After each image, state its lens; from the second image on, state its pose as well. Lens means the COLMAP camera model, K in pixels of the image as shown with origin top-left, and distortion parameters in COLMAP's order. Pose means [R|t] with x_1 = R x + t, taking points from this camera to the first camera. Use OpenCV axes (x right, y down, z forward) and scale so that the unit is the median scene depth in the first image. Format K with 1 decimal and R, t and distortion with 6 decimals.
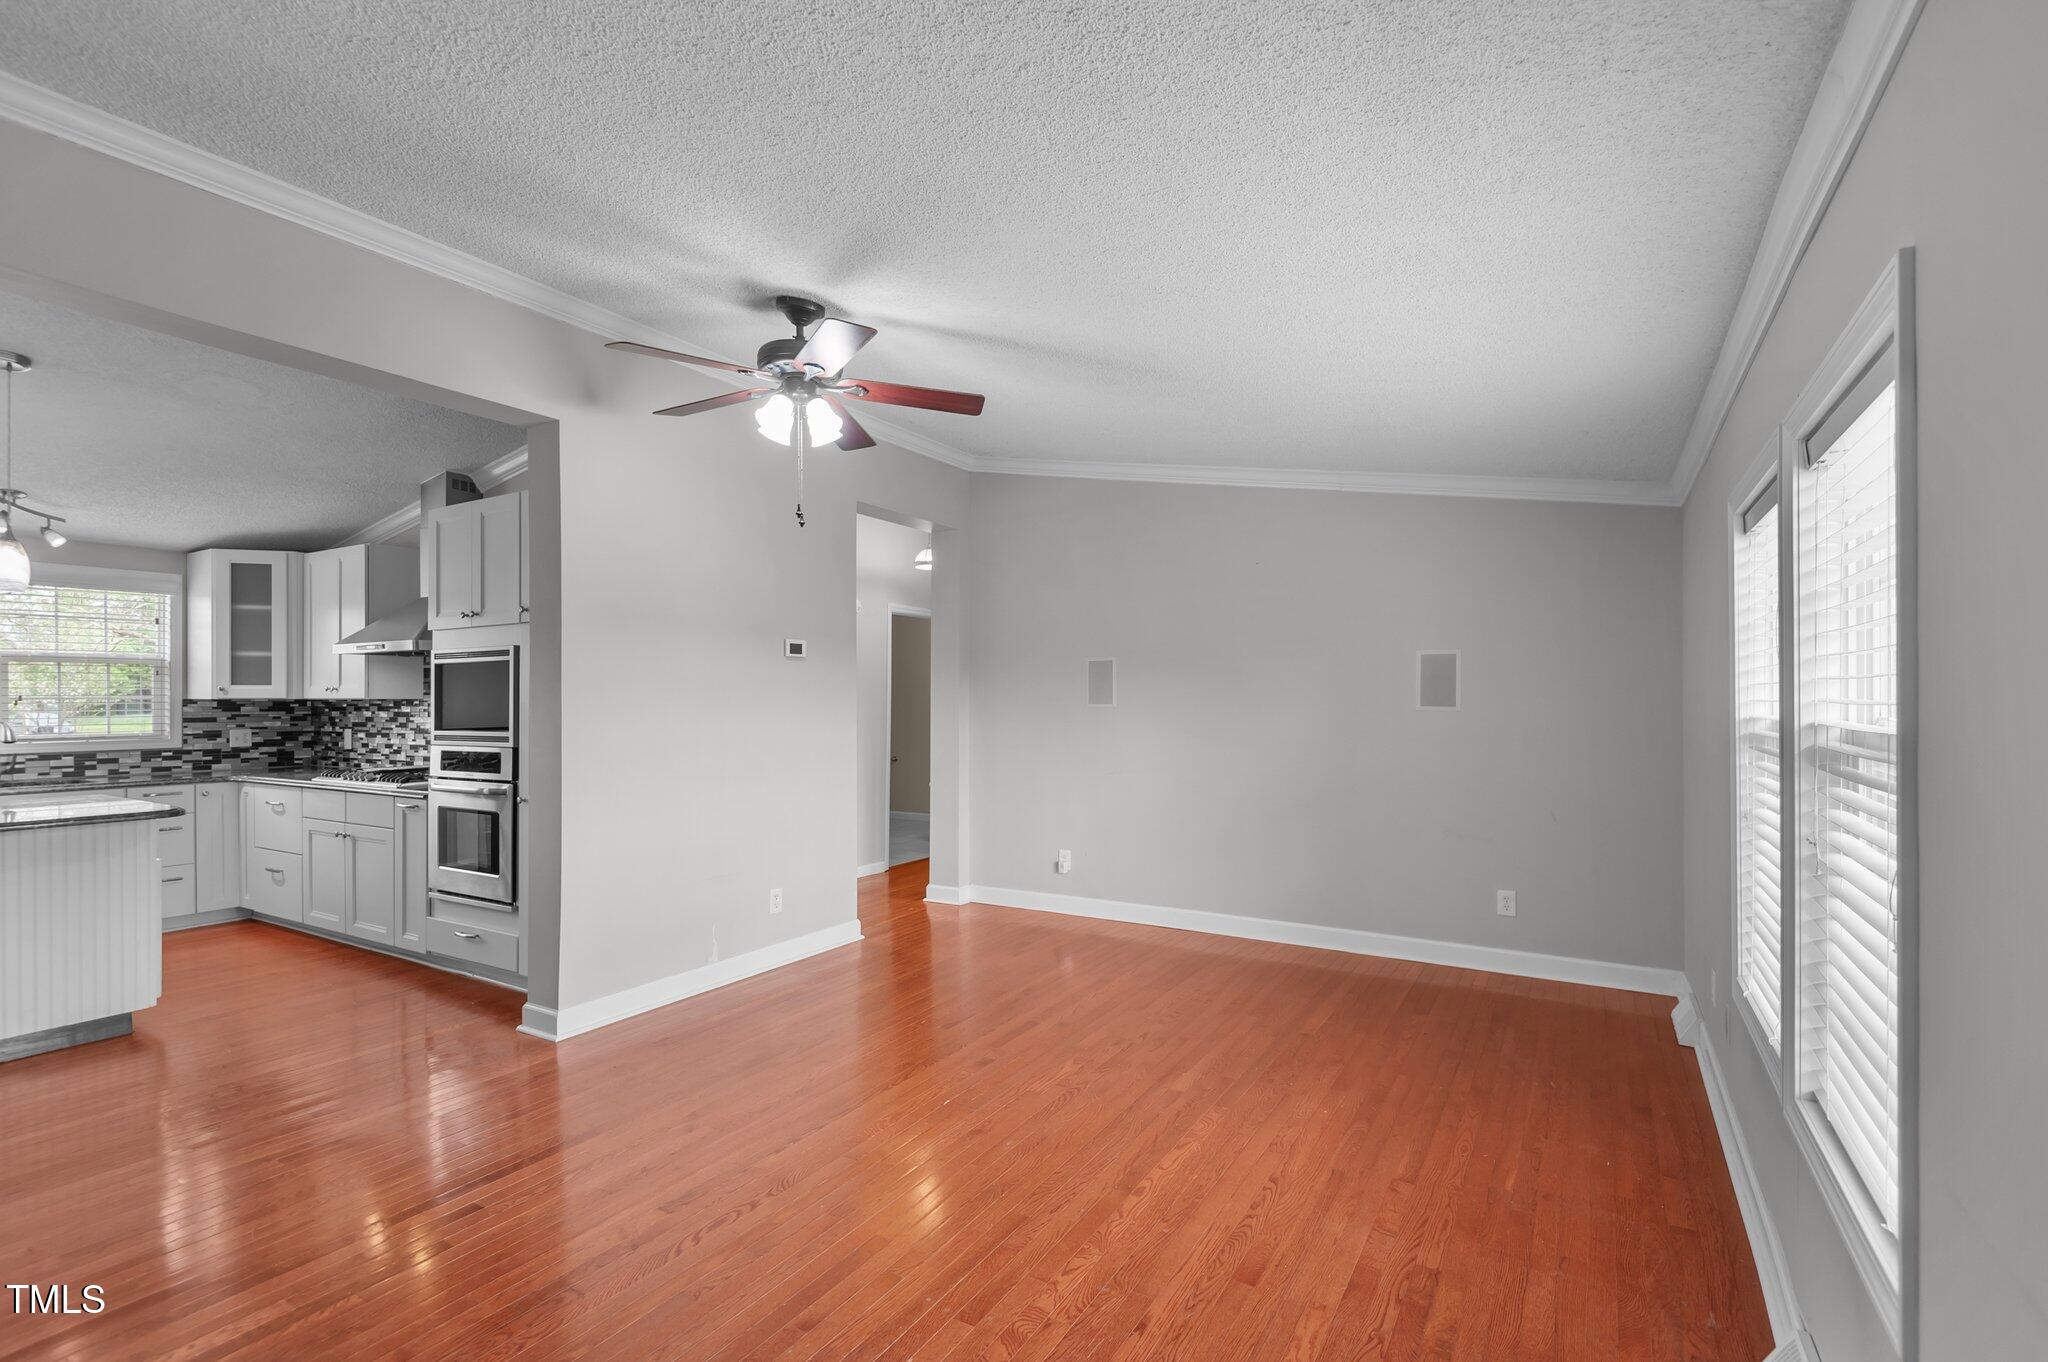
lens RADIAL K [[941.2, 0, 1031.1], [0, 941.2, 702.8], [0, 0, 1]] dist [0.018866, -0.012363]
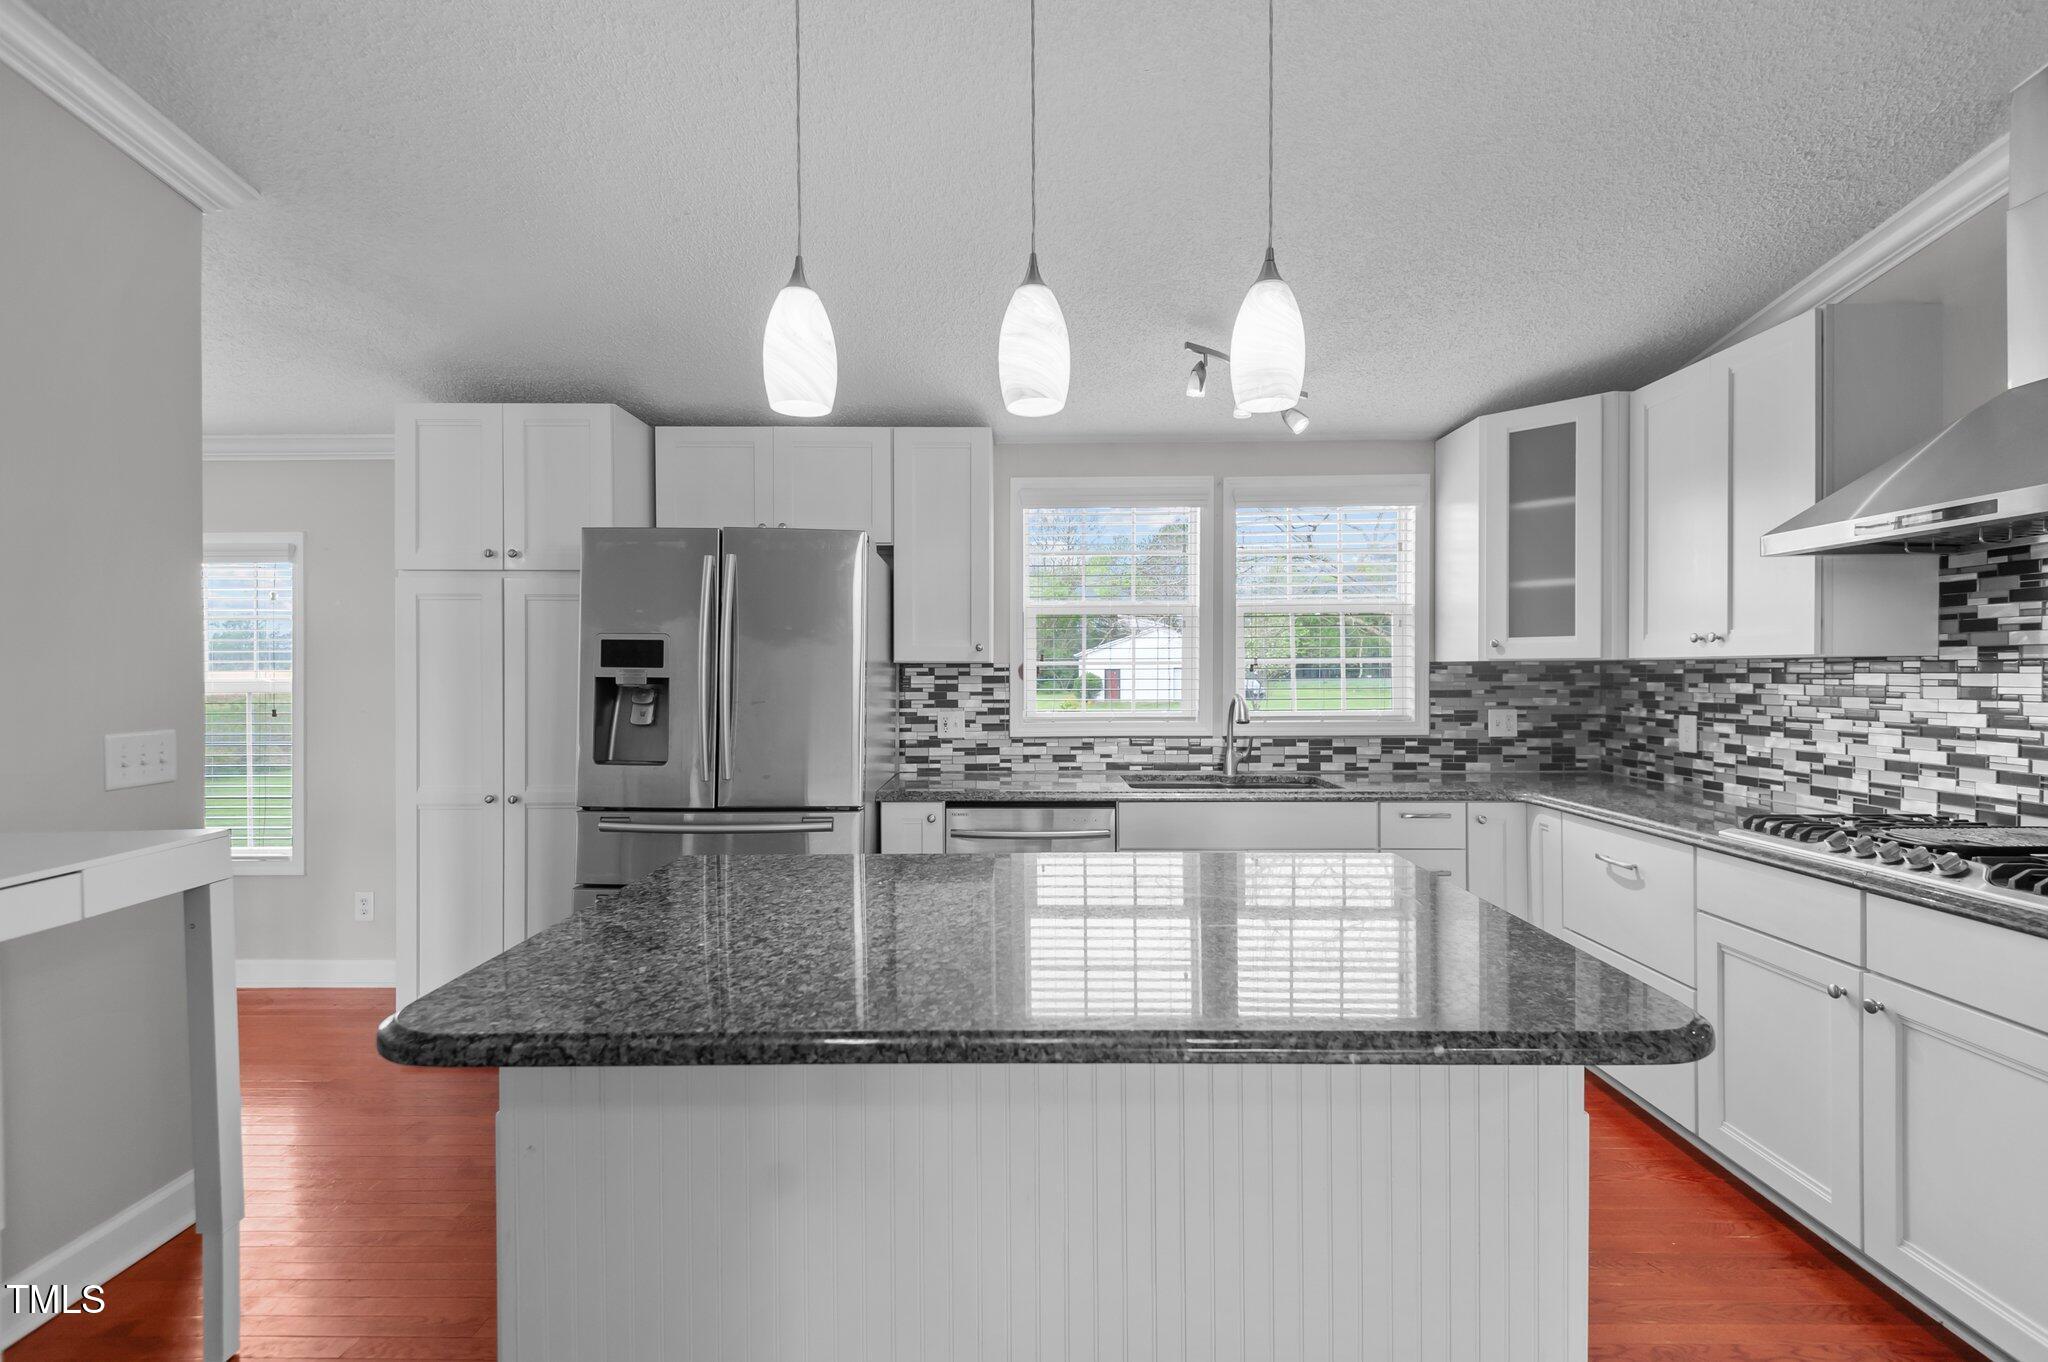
lens RADIAL K [[941.2, 0, 1020.2], [0, 941.2, 675.8], [0, 0, 1]] dist [0.018866, -0.012363]
pose [[0.508887, 0.005546, -0.860816, -0.479173], [0.001599, 0.999971, 0.007388, 0.000698], [0.860832, -0.005137, 0.508863, 0.423620]]
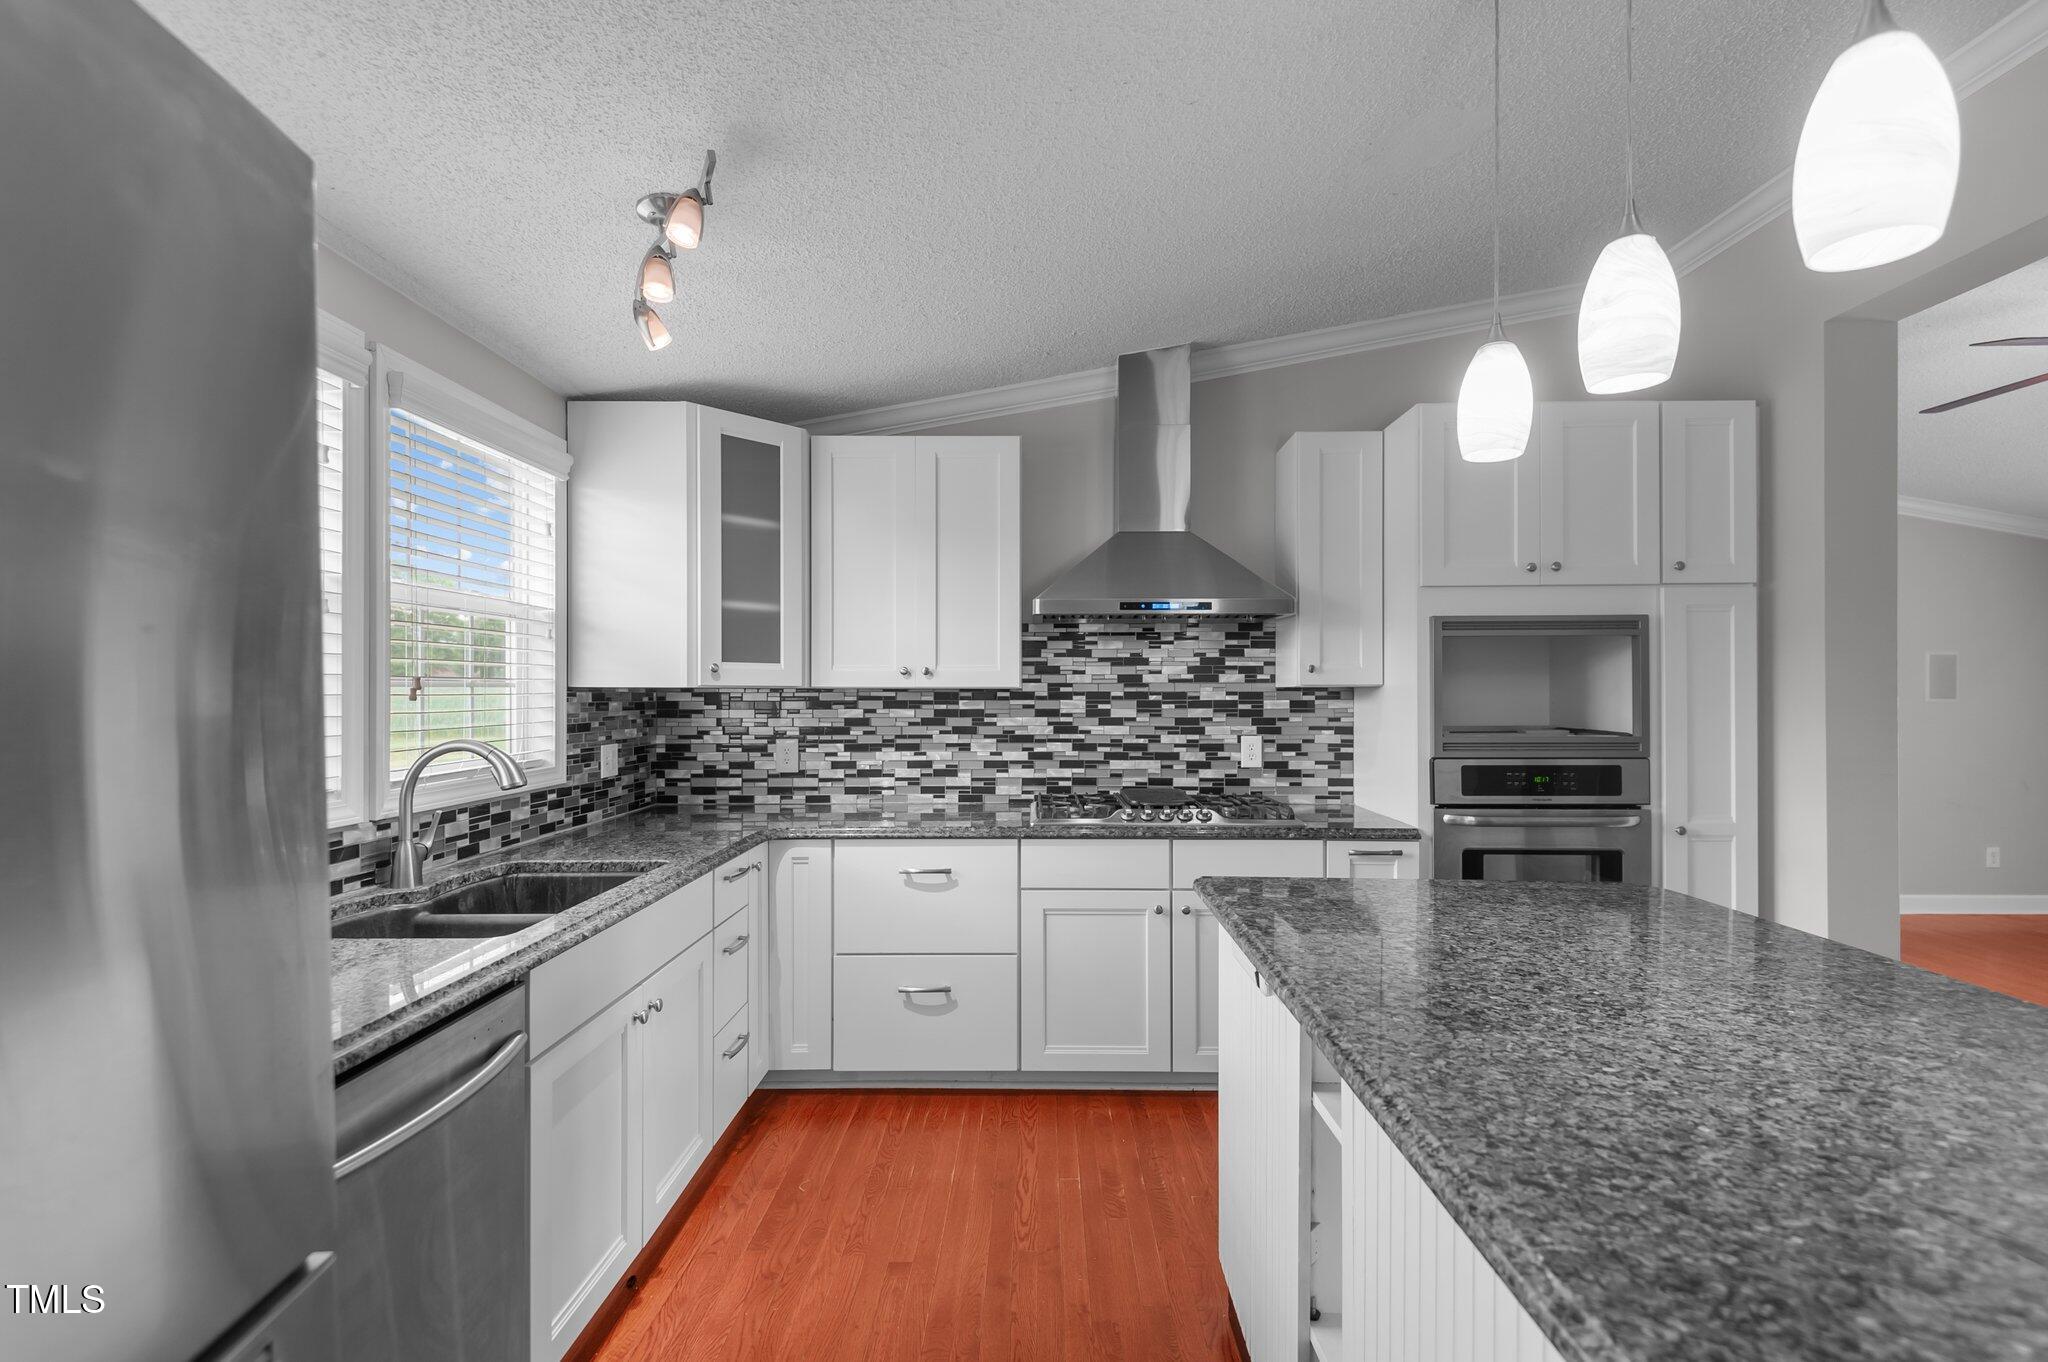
lens RADIAL K [[941.2, 0, 1011.4], [0, 941.2, 698.9], [0, 0, 1]] dist [0.018866, -0.012363]
pose [[0.860179, -0.001243, 0.509991, -0.959279], [-0.001986, 0.999981, 0.005786, -0.001106], [-0.509989, -0.005990, 0.860160, 0.448160]]
